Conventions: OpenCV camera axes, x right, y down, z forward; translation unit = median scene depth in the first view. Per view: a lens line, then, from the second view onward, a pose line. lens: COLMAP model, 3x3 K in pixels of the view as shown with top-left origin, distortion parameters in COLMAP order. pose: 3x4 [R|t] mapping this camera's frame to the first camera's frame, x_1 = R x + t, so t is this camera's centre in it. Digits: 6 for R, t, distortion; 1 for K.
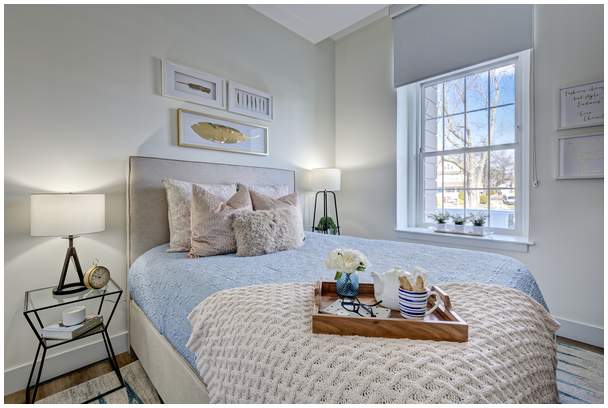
lens RADIAL K [[265.8, 0, 309.2], [0, 265.8, 193.7], [0, 0, 1]] dist [-0.000688, -0.000271]
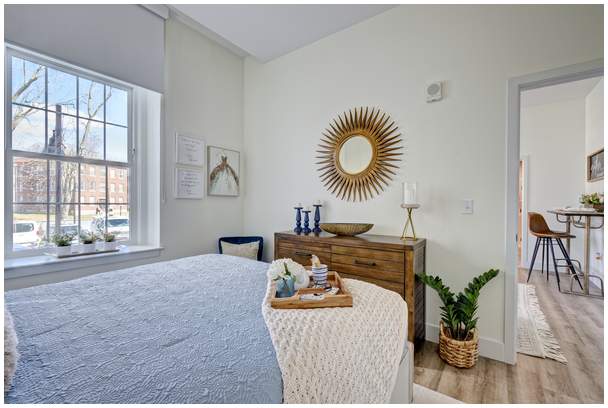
lens RADIAL K [[265.8, 0, 309.2], [0, 265.8, 193.7], [0, 0, 1]] dist [-0.000688, -0.000271]
pose [[-0.144683, 0.049024, 0.988263, -0.422567], [0.003185, 0.998790, -0.049080, -0.003879], [-0.989473, -0.003954, -0.144664, 0.403120]]
